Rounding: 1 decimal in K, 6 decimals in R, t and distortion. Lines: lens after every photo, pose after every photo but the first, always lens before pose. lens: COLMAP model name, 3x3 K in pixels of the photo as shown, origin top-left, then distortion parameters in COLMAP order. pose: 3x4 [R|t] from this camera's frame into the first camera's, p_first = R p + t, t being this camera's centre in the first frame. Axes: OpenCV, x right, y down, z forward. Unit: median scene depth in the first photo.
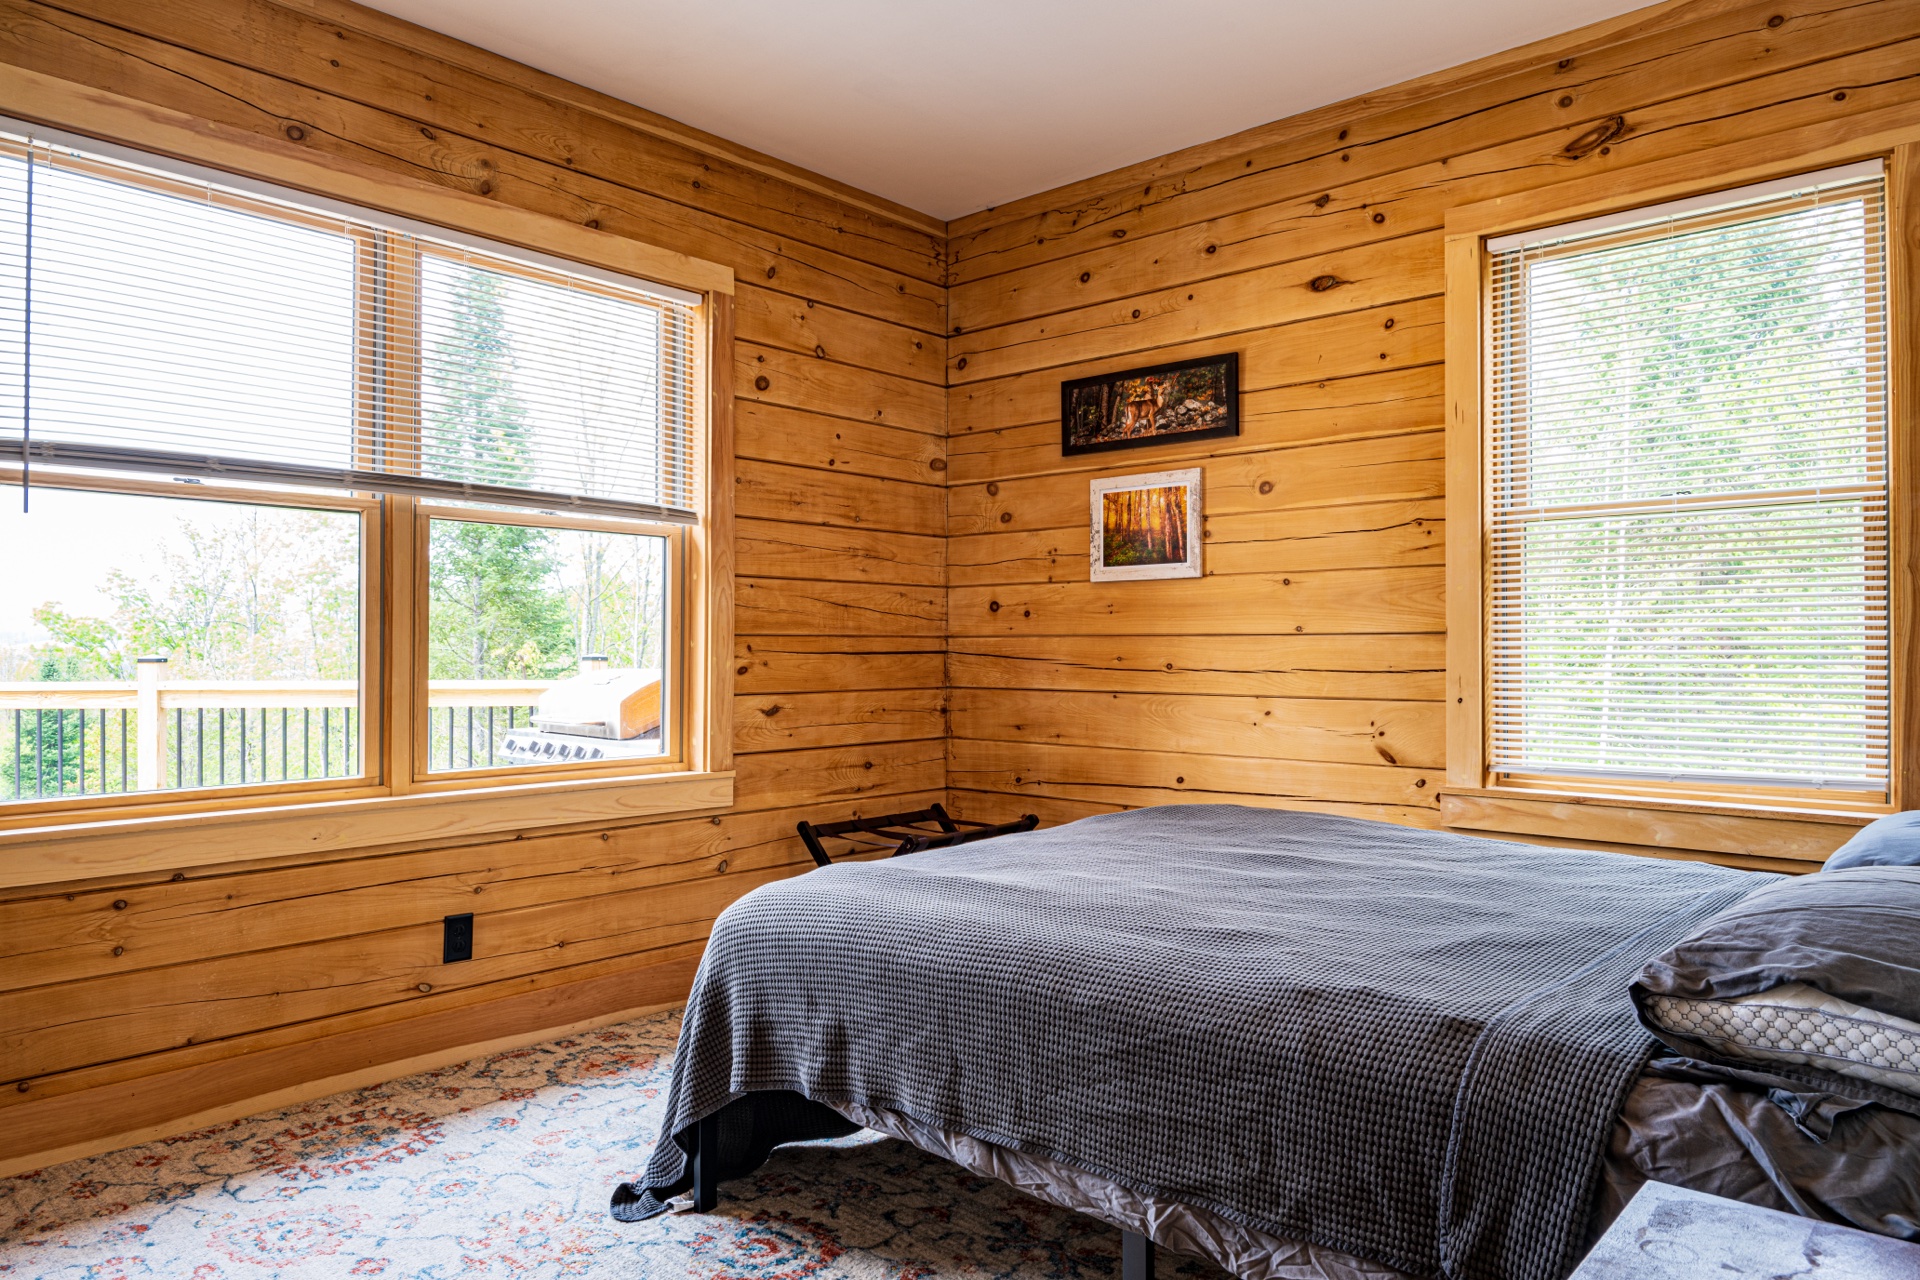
lens RADIAL K [[1258.9, 0, 960.0], [0, 1258.9, 640.0], [0, 0, 1]] dist [-0.001676, -0.002676]
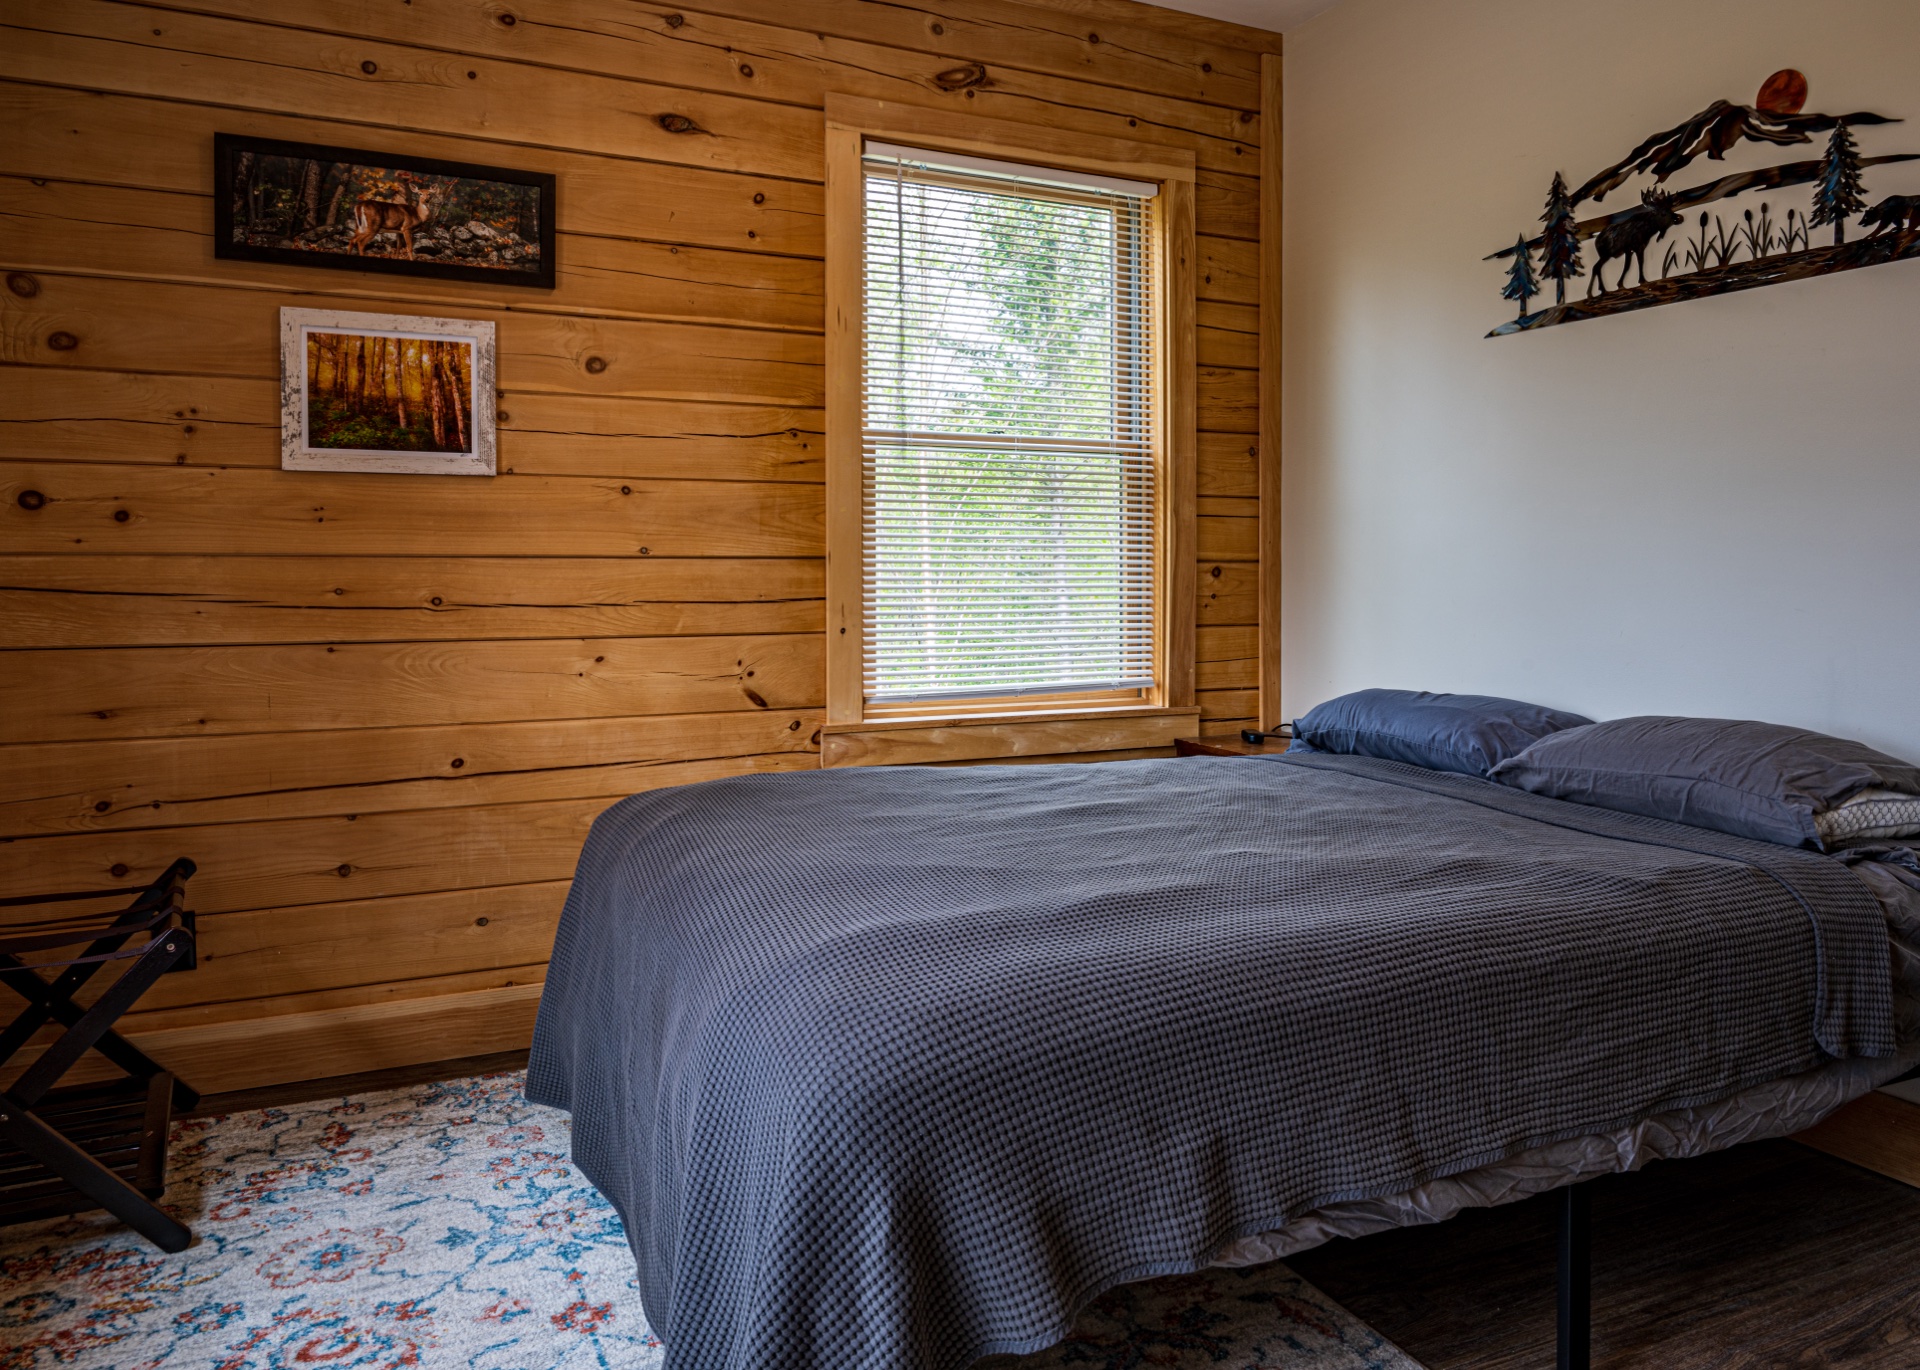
lens RADIAL K [[1386.8, 0, 960.0], [0, 1386.8, 601.1], [0, 0, 1]] dist [-0.004312, -0.005106]
pose [[0.370938, -0.017915, 0.928485, -0.446145], [-0.004354, 0.999769, 0.021030, 0.003626], [-0.928647, -0.011844, 0.370775, 0.465222]]
